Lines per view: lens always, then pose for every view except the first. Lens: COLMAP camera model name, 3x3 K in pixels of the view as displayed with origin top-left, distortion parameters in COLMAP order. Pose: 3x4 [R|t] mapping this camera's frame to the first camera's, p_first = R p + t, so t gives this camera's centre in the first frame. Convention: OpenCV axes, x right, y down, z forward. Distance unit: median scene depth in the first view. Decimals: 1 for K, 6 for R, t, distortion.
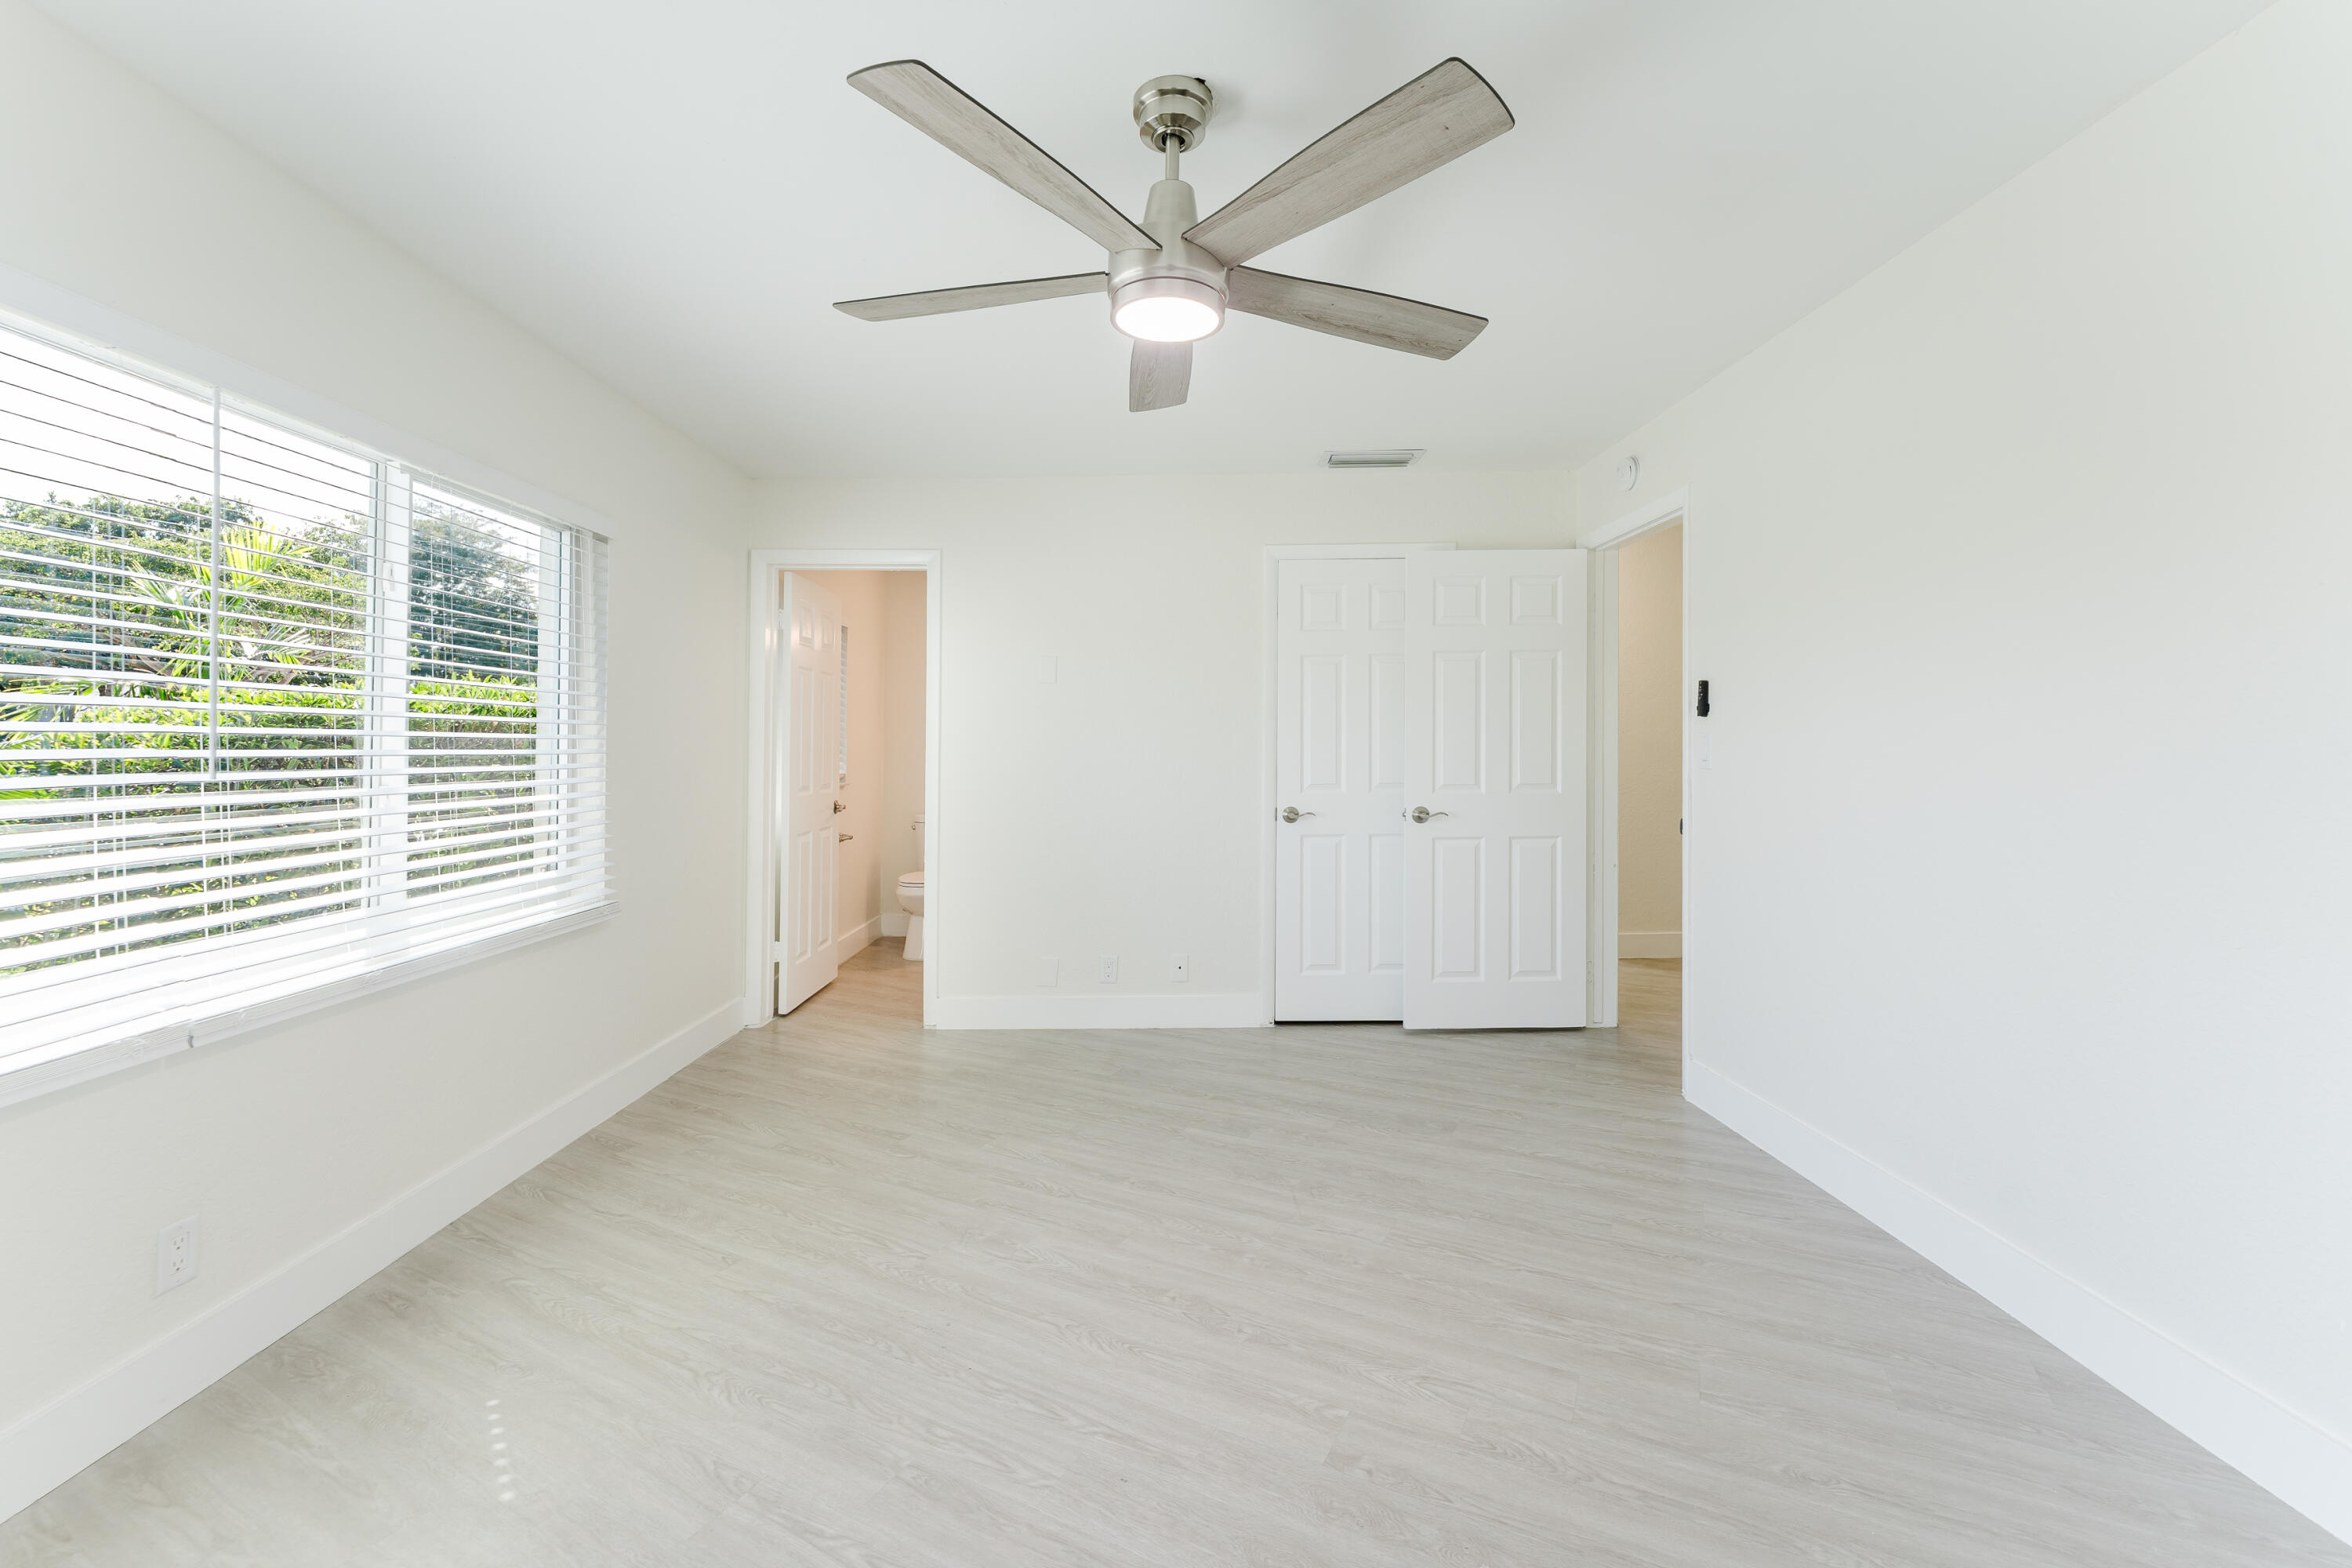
lens RADIAL K [[970.1, 0, 1168.2], [0, 970.1, 739.0], [0, 0, 1]] dist [-0.000219, -0.002305]
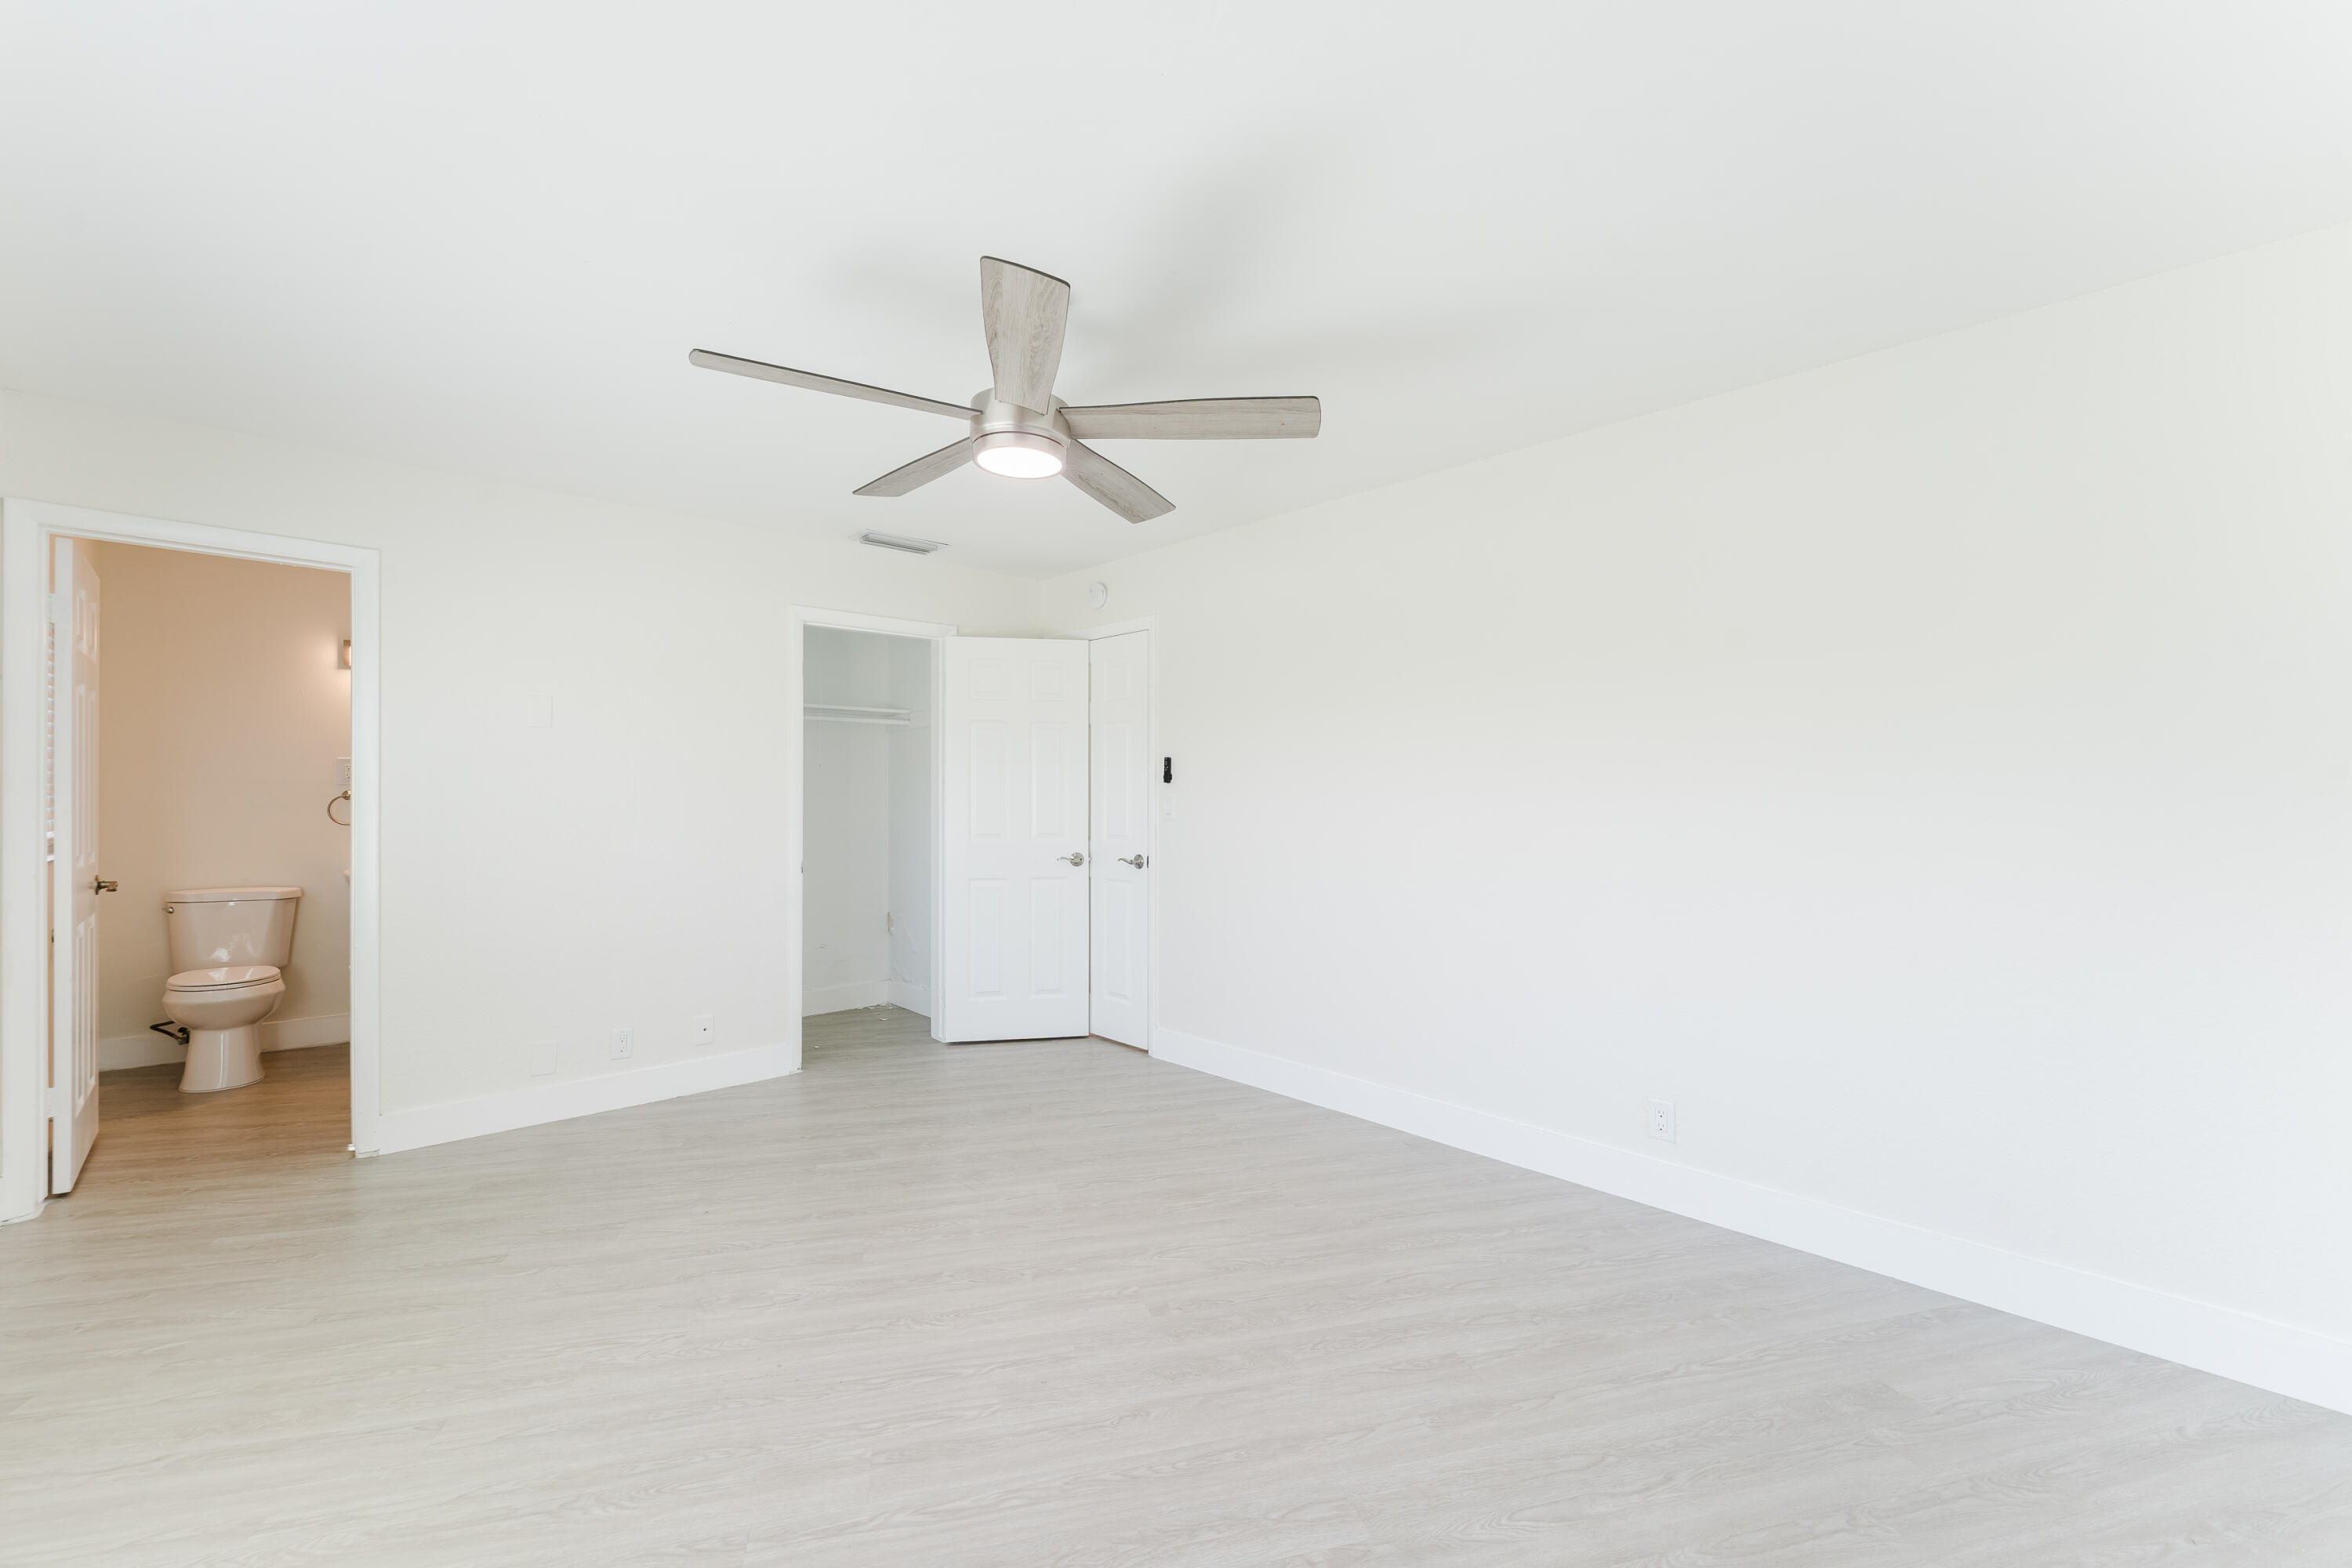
lens RADIAL K [[963.2, 0, 1162.7], [0, 963.2, 796.8], [0, 0, 1]] dist [-0.003960, -0.000245]
pose [[0.730243, 0.006354, 0.683158, -0.561107], [-0.013643, 0.999893, 0.005284, -0.014203], [-0.683051, -0.013179, 0.730251, -0.020318]]
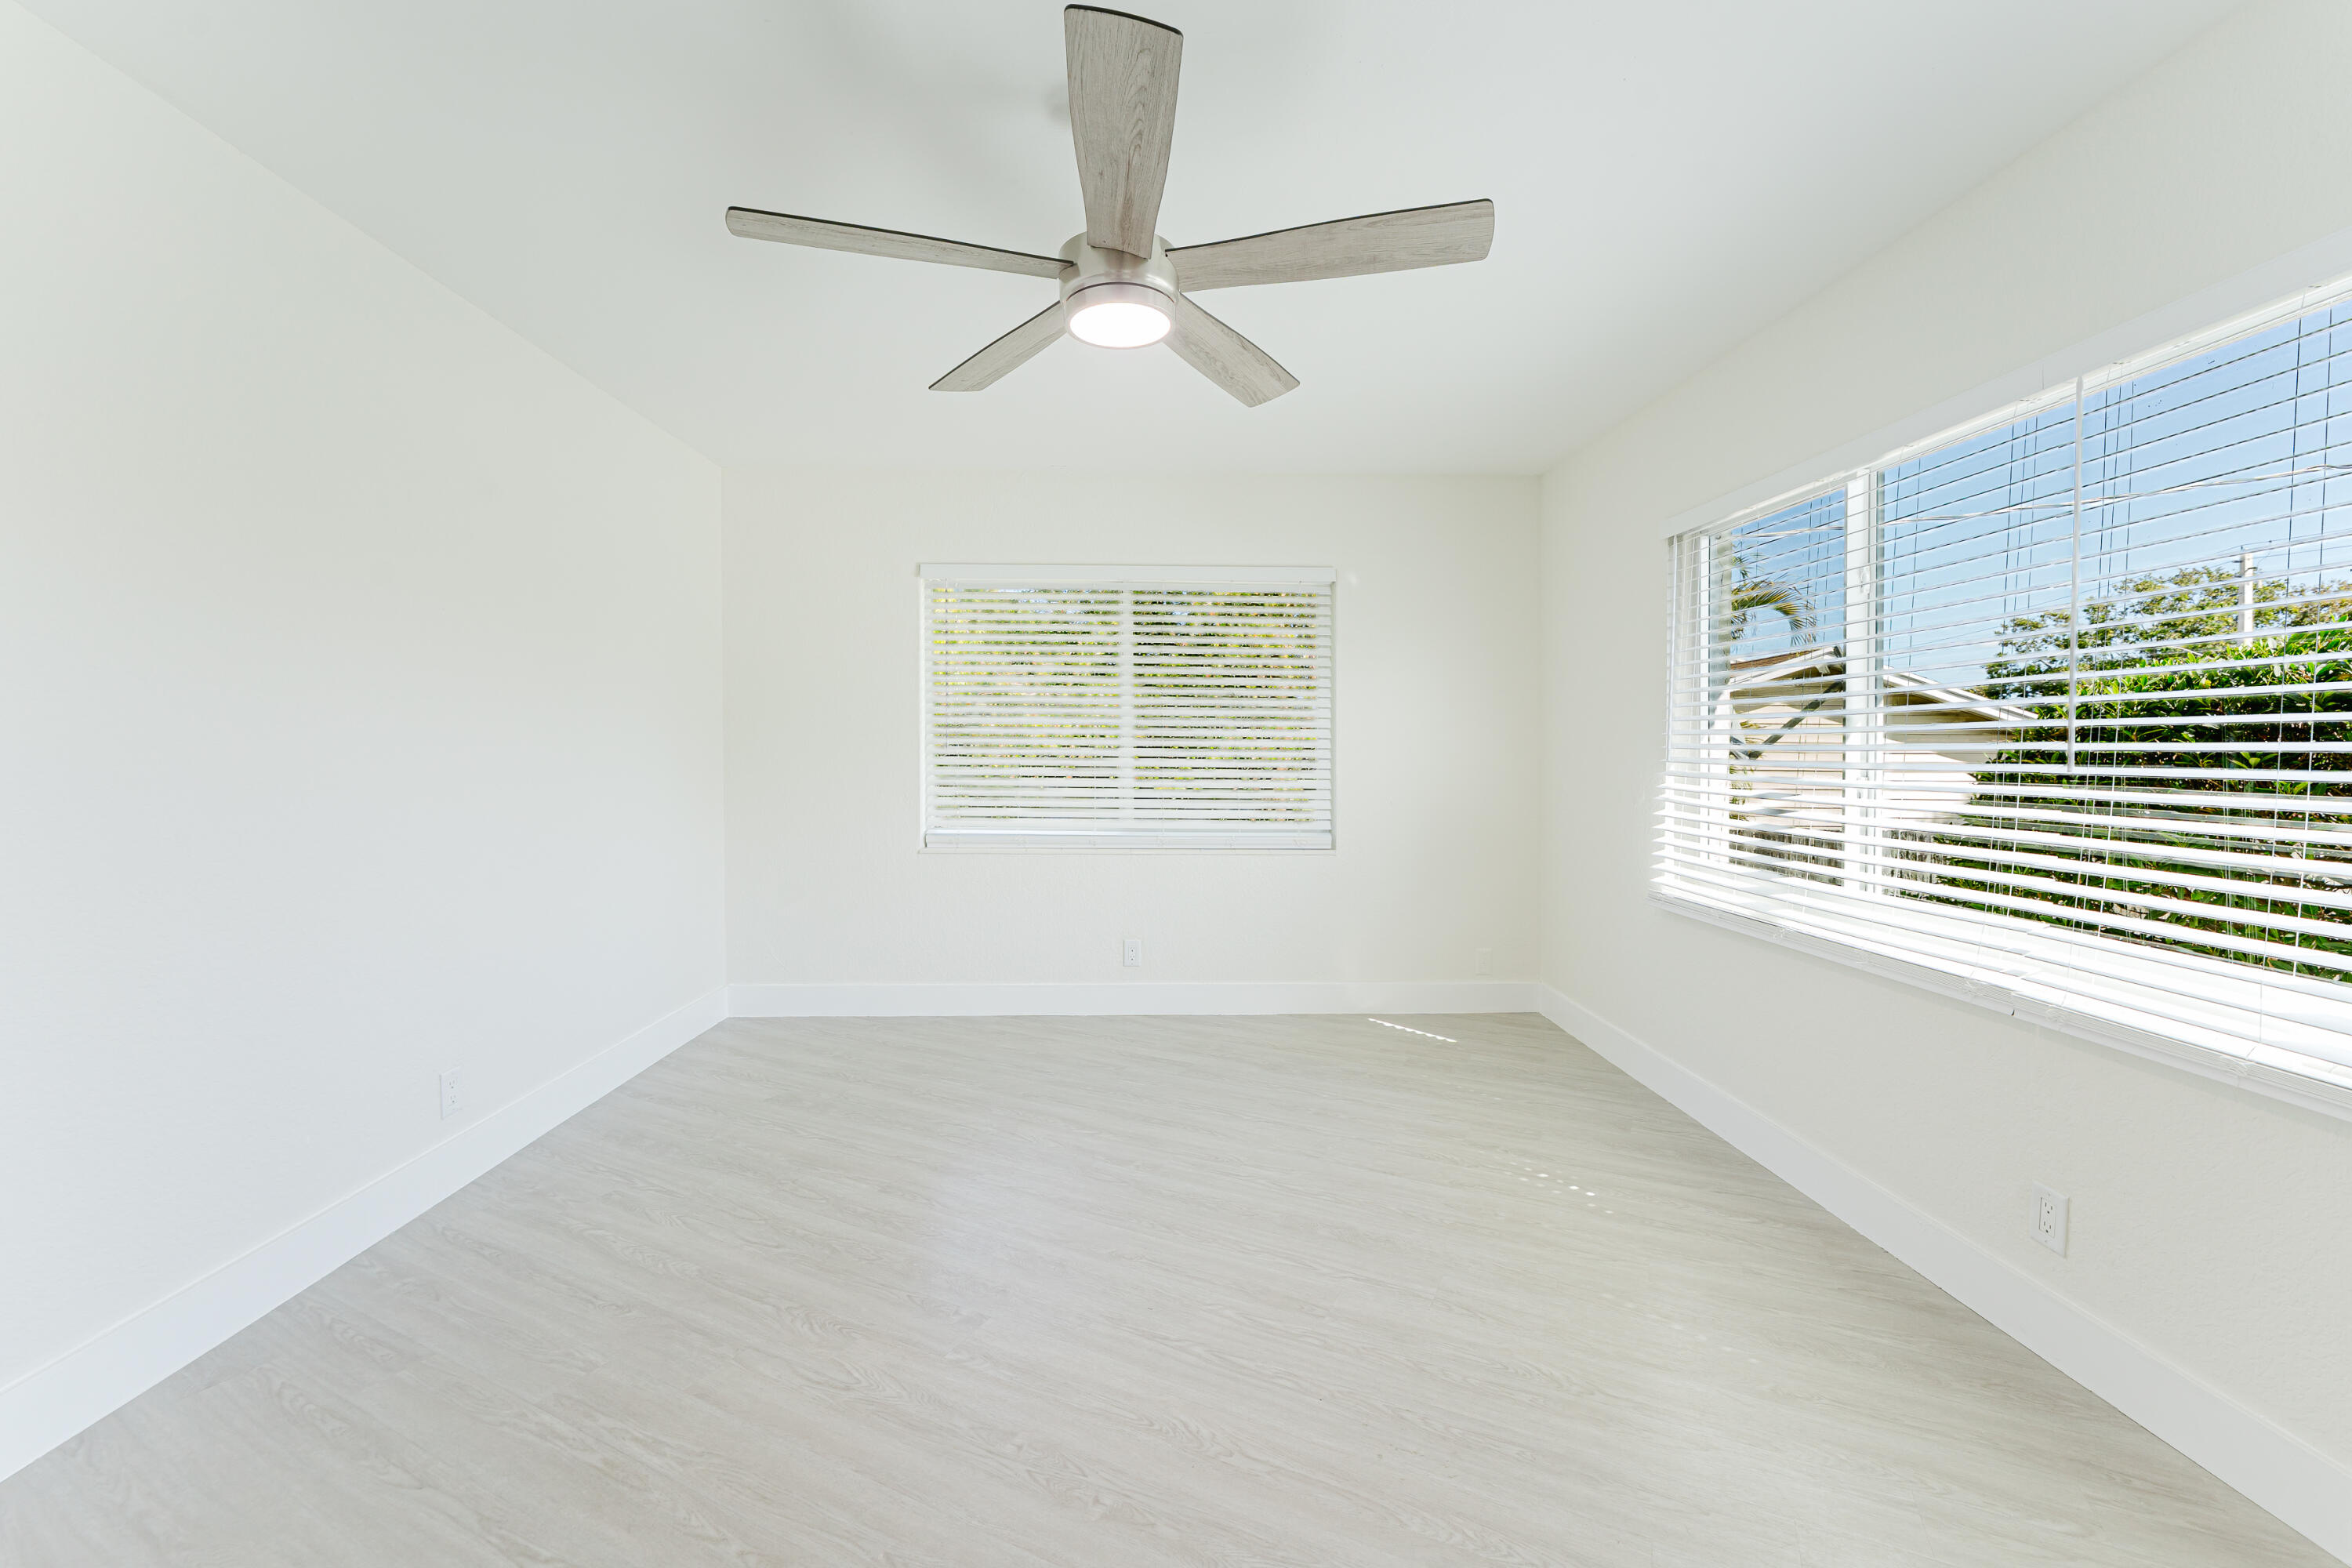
lens RADIAL K [[931.3, 0, 1203.6], [0, 931.3, 755.7], [0, 0, 1]] dist [-0.001694, -0.000560]
pose [[-0.998241, 0.001302, -0.059276, -0.031015], [0.001289, 0.999999, 0.000257, 0.018936], [0.059276, 0.000180, -0.998242, 1.560632]]
